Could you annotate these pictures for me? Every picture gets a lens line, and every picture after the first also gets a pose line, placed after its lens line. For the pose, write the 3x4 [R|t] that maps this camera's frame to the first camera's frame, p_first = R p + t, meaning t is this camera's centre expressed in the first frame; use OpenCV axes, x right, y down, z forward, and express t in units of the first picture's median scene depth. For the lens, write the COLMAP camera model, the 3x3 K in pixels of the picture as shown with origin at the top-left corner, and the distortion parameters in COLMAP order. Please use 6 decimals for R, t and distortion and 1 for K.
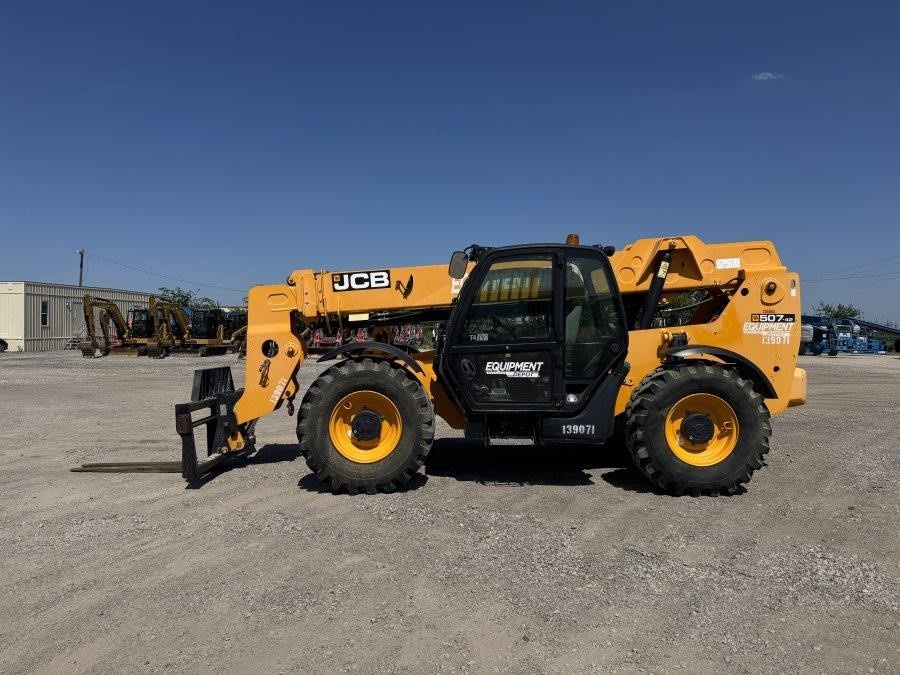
lens RADIAL K [[630.0, 0, 442.4], [0, 630.0, 329.8], [0, 0, 1]] dist [0.094523, -0.144265]
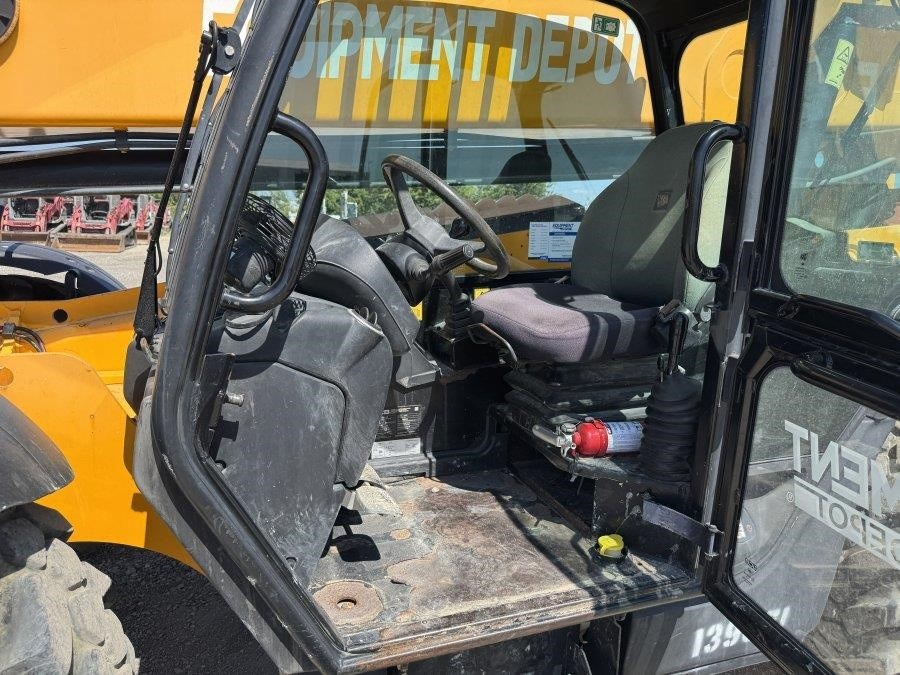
lens RADIAL K [[629.8, 0, 447.4], [0, 629.8, 336.3], [0, 0, 1]] dist [0.059616, -0.076435]
pose [[0.933081, -0.039148, 0.357530, 0.012071], [-0.028596, 0.982837, 0.182248, -0.004831], [-0.358528, -0.180276, 0.915946, 0.735730]]
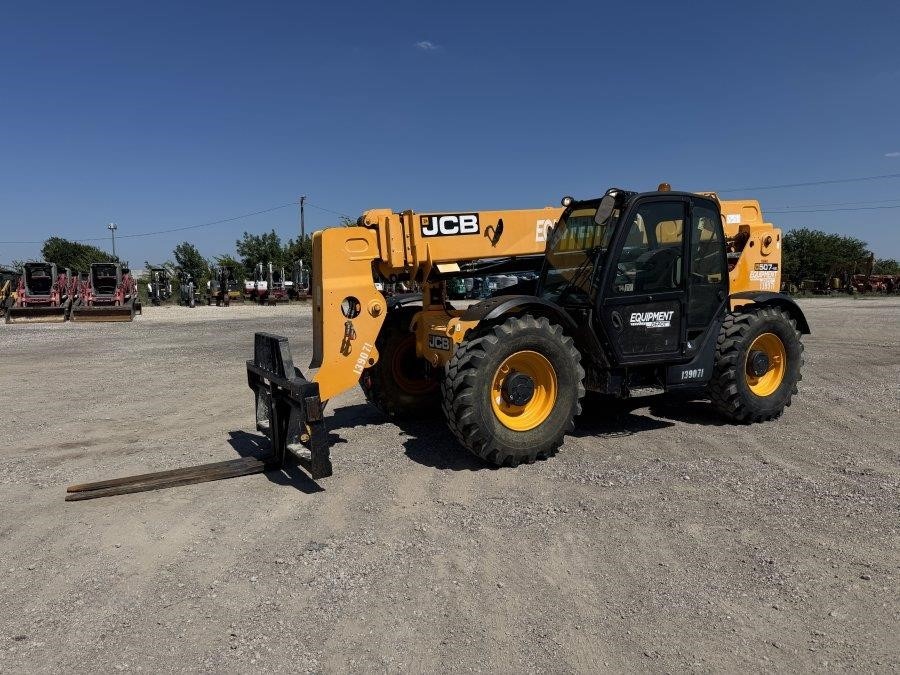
lens RADIAL K [[629.8, 0, 447.4], [0, 629.8, 336.3], [0, 0, 1]] dist [0.059616, -0.076435]
pose [[0.874972, -0.055055, 0.481032, -0.568850], [0.013423, 0.995890, 0.089566, -0.003894], [-0.483987, -0.071911, 0.872116, 0.251989]]
